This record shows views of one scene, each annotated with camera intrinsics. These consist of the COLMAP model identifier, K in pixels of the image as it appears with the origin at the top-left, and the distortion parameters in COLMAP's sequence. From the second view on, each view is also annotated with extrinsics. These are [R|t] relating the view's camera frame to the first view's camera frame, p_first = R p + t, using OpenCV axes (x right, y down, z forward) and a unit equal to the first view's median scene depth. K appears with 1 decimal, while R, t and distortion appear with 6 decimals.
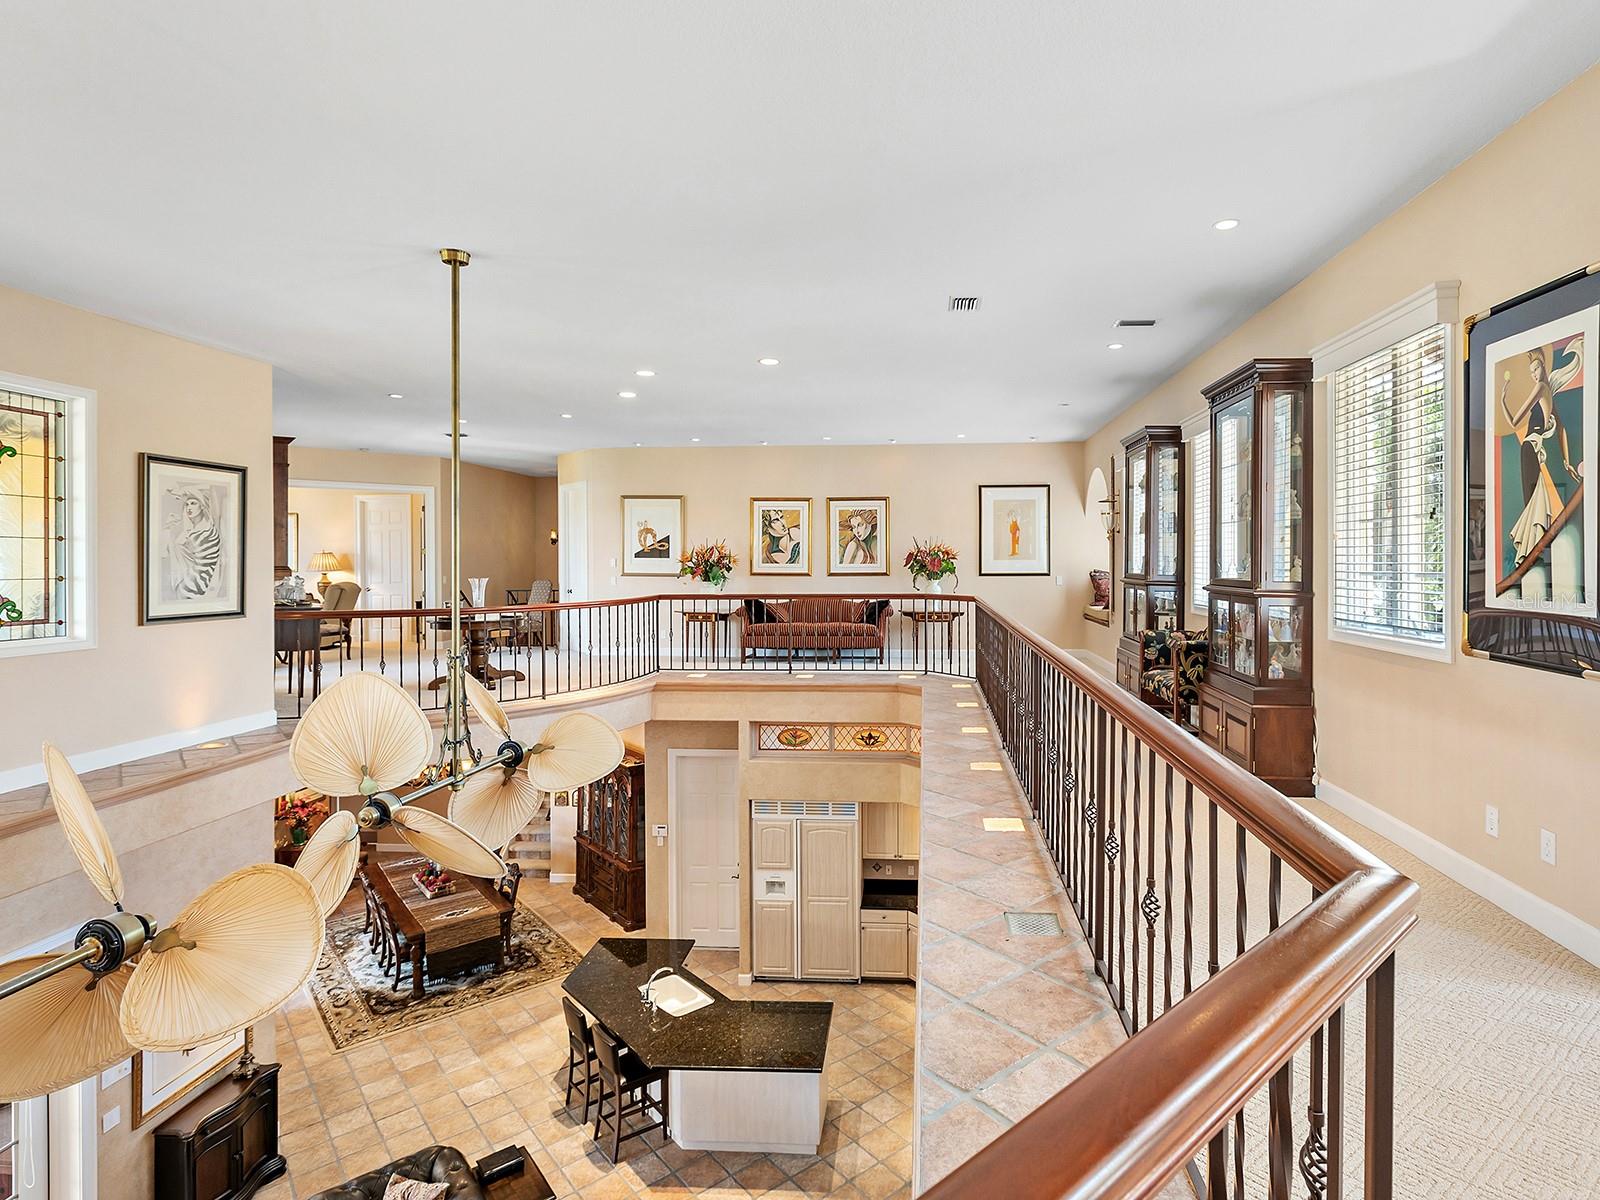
lens RADIAL K [[815.4, 0, 845.7], [0, 815.4, 574.9], [0, 0, 1]] dist [0.002236, 0.001850]
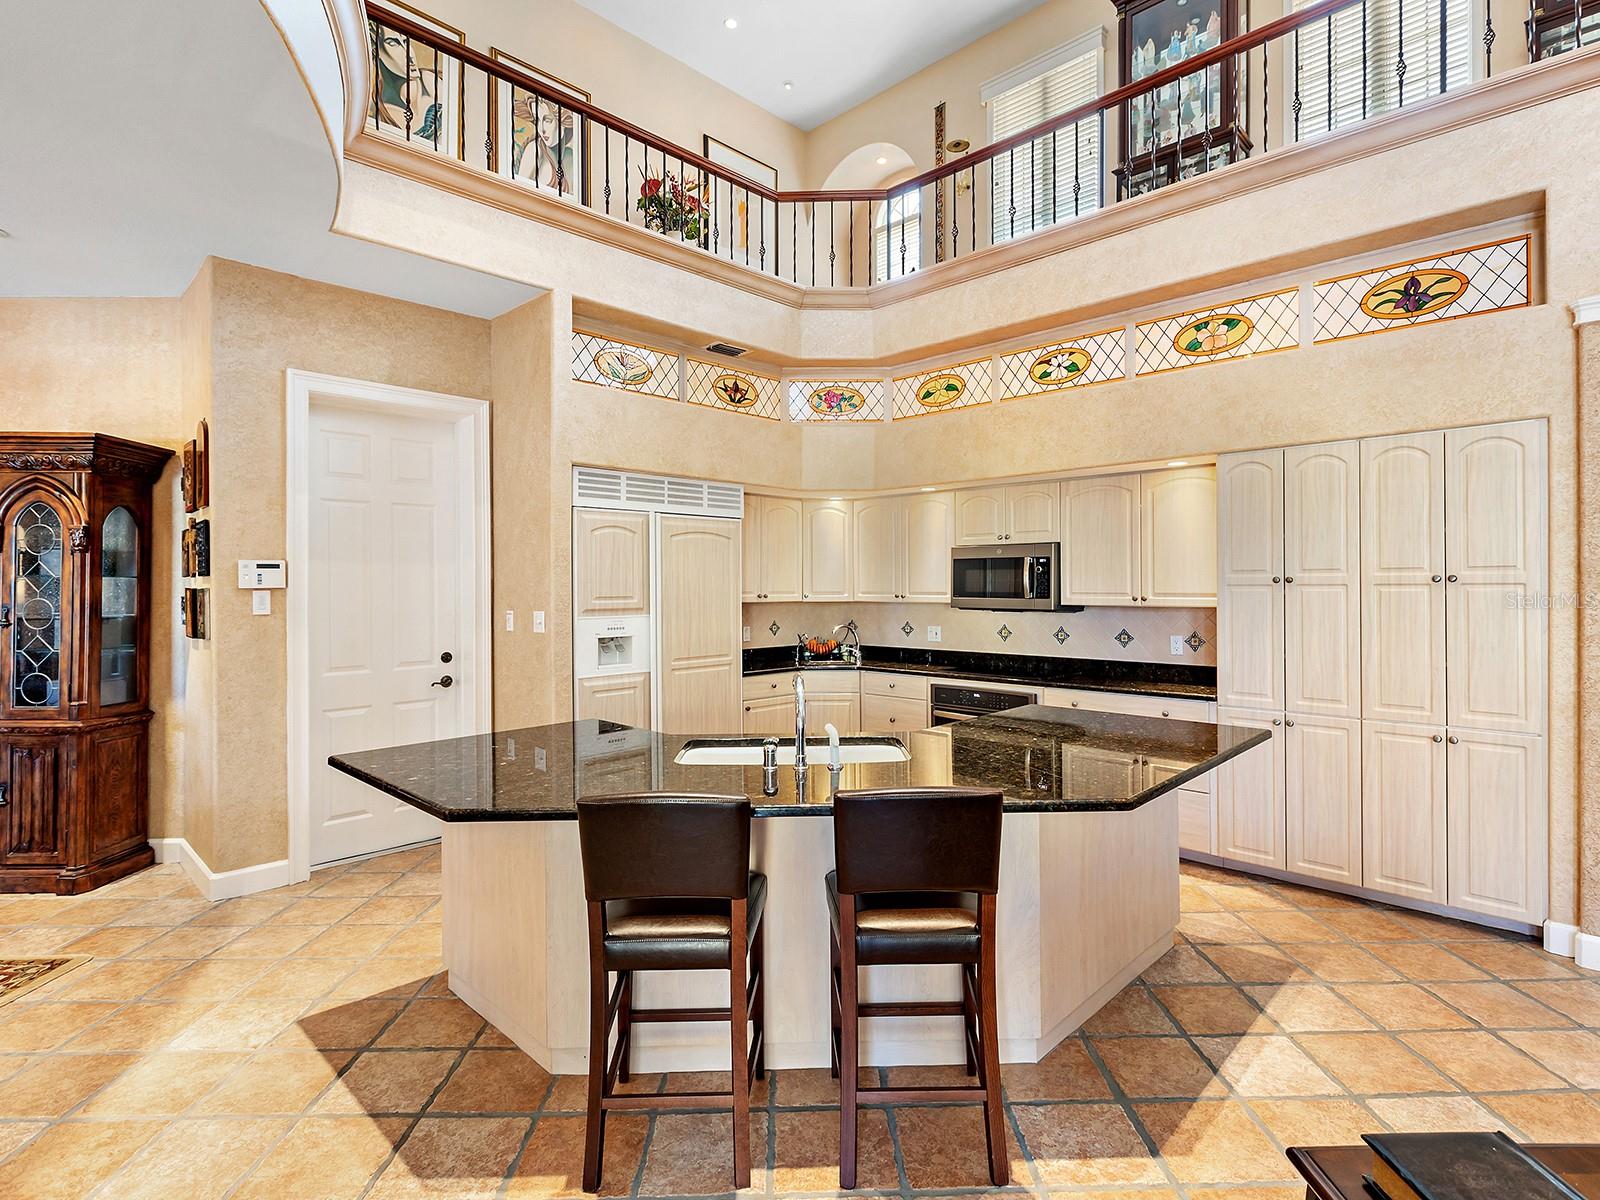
lens RADIAL K [[815.4, 0, 795.1], [0, 815.4, 588.9], [0, 0, 1]] dist [0.002236, 0.001850]
pose [[0.653811, -0.000607, 0.756657, -0.384050], [0.000610, 1.000000, 0.000275, 0.342761], [-0.756657, 0.000282, 0.653812, 0.588831]]
